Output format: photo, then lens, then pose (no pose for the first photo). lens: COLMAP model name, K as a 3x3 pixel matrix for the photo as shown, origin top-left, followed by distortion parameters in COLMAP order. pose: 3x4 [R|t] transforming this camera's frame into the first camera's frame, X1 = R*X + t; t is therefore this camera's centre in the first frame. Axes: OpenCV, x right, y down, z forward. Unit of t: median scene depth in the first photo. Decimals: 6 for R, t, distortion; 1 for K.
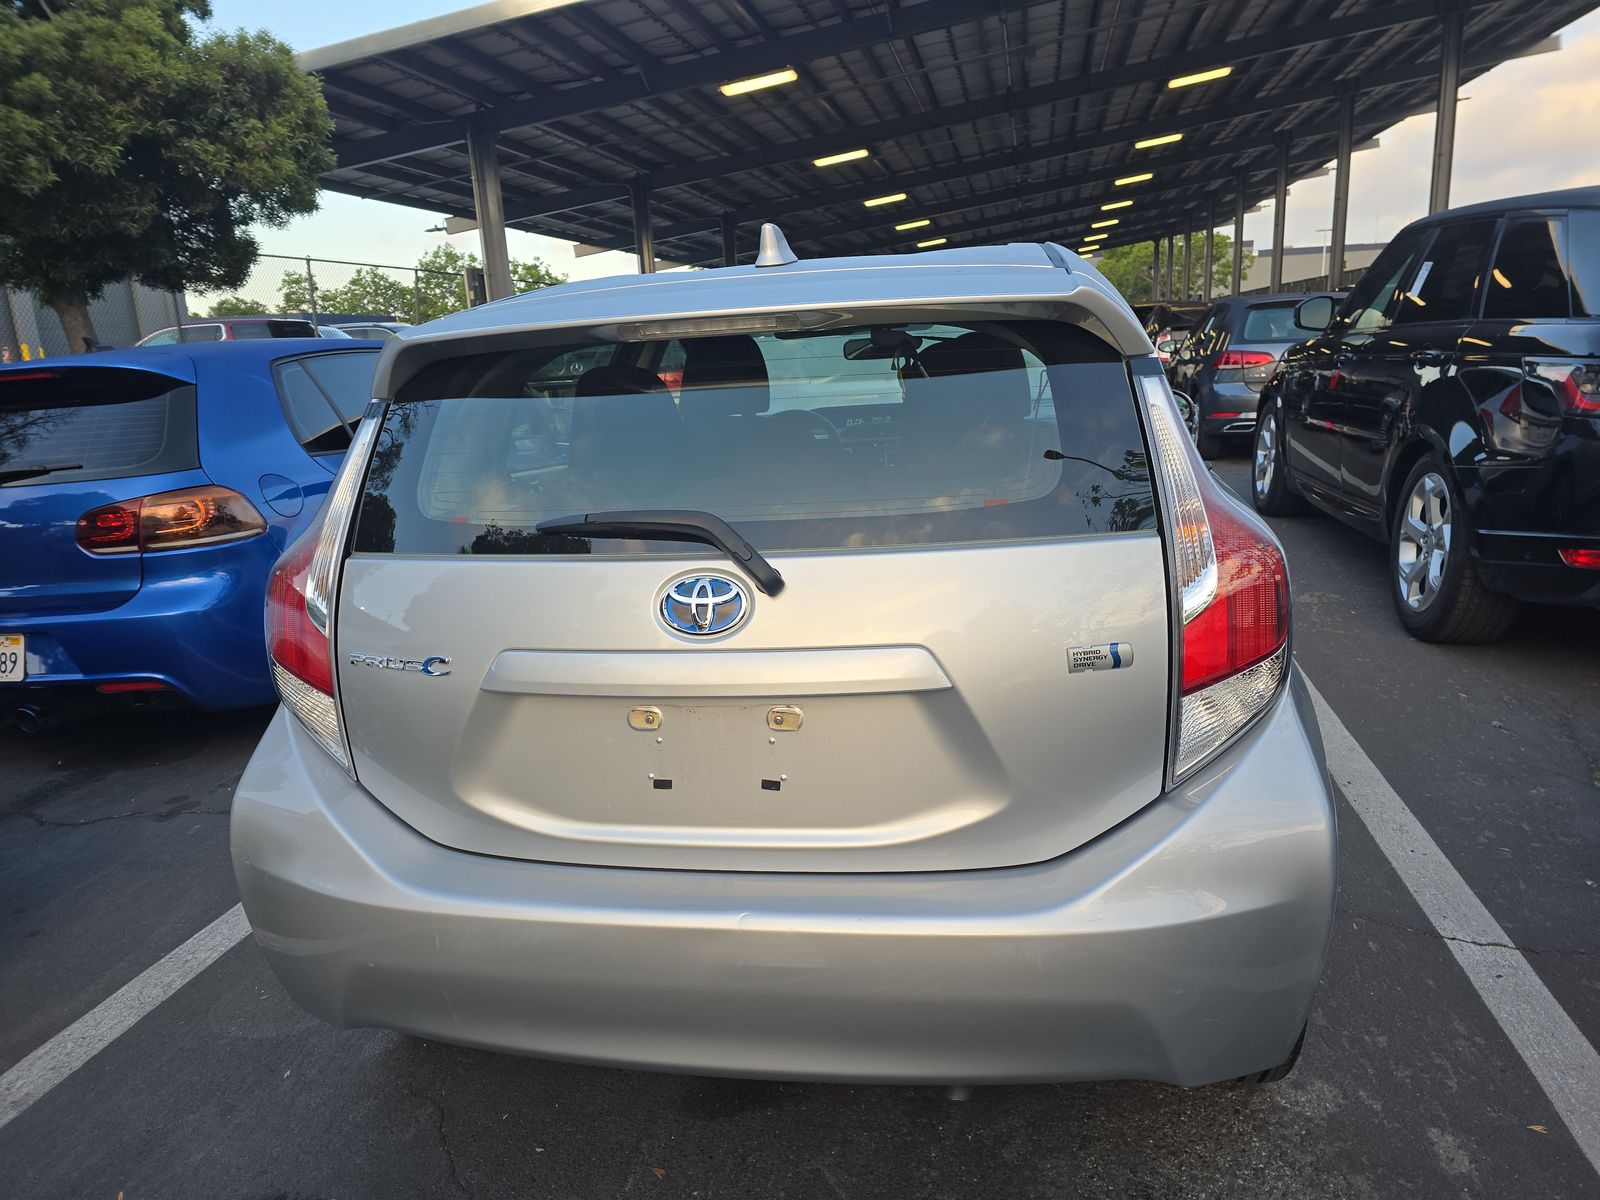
lens RADIAL K [[1116.4, 0, 794.2], [0, 1116.4, 661.8], [0, 0, 1]] dist [0.063799, -0.056474]
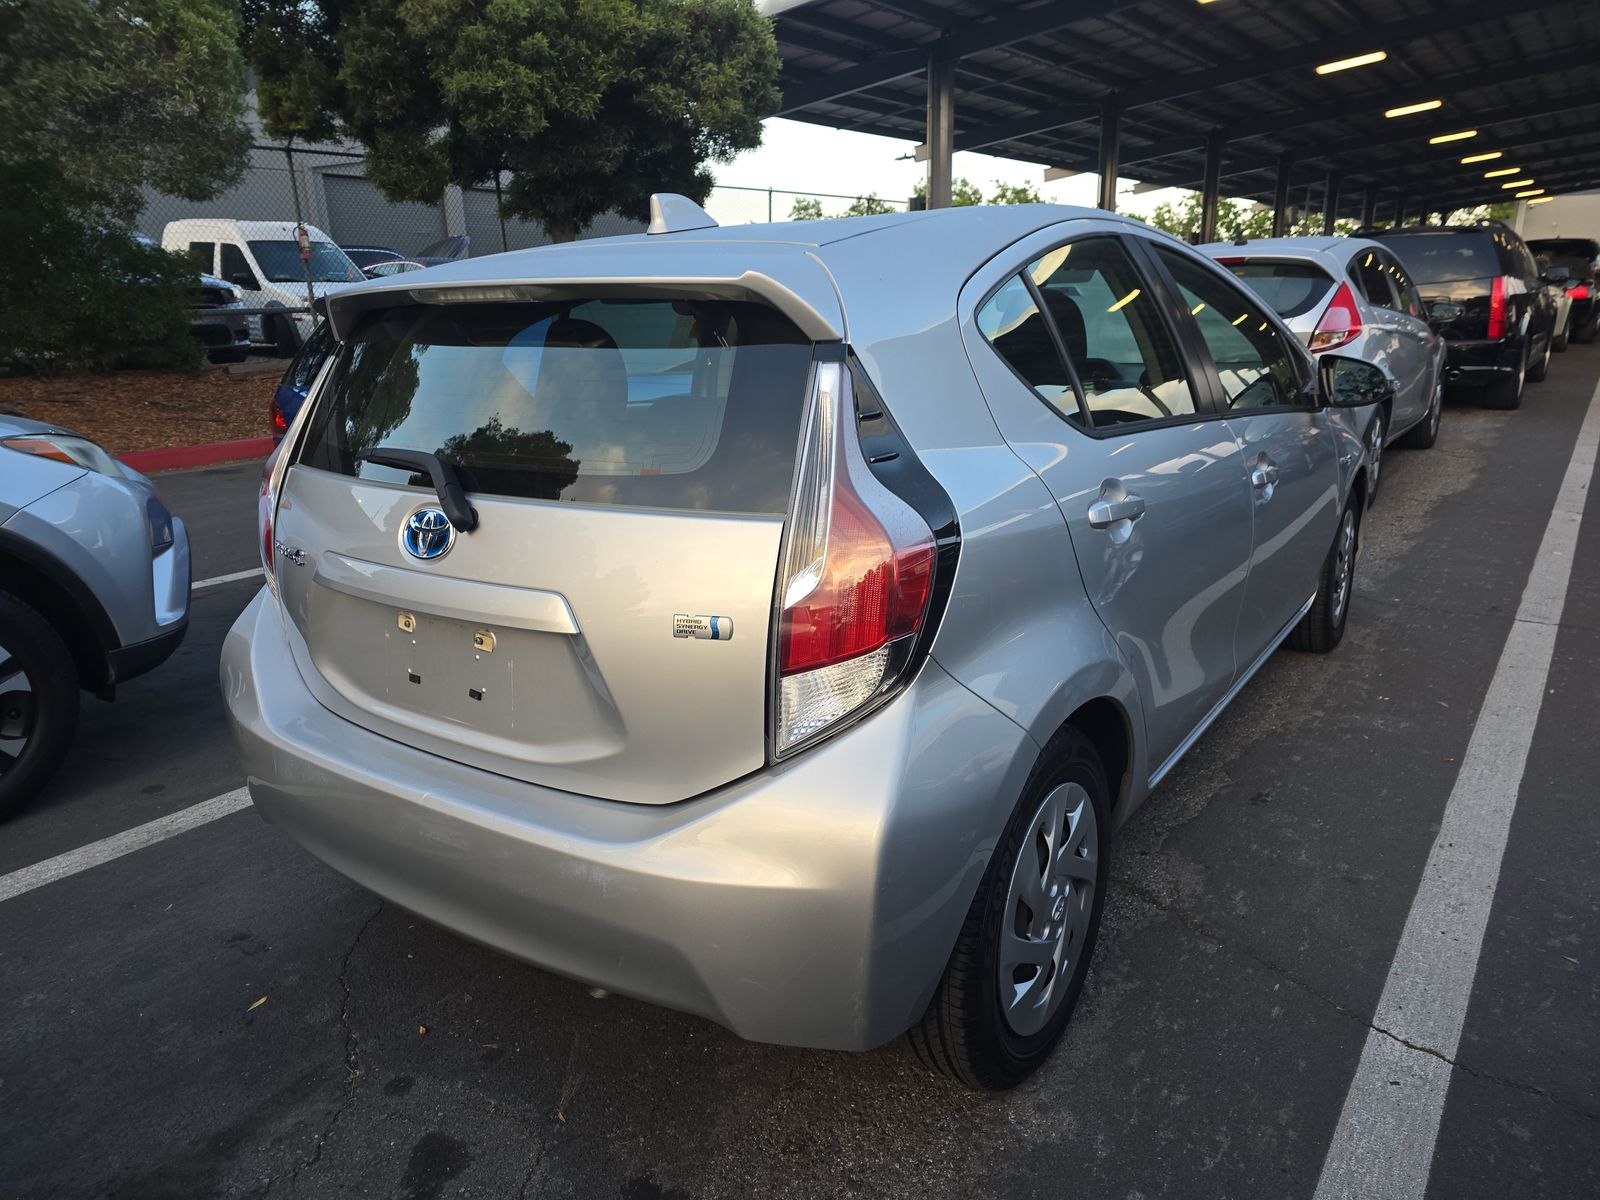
lens RADIAL K [[1116.4, 0, 794.2], [0, 1116.4, 661.8], [0, 0, 1]] dist [0.063799, -0.056474]
pose [[0.901994, 0.164401, -0.399222, 0.131829], [-0.139372, 0.986035, 0.091161, -0.013634], [0.408634, -0.026586, 0.912311, 0.010524]]
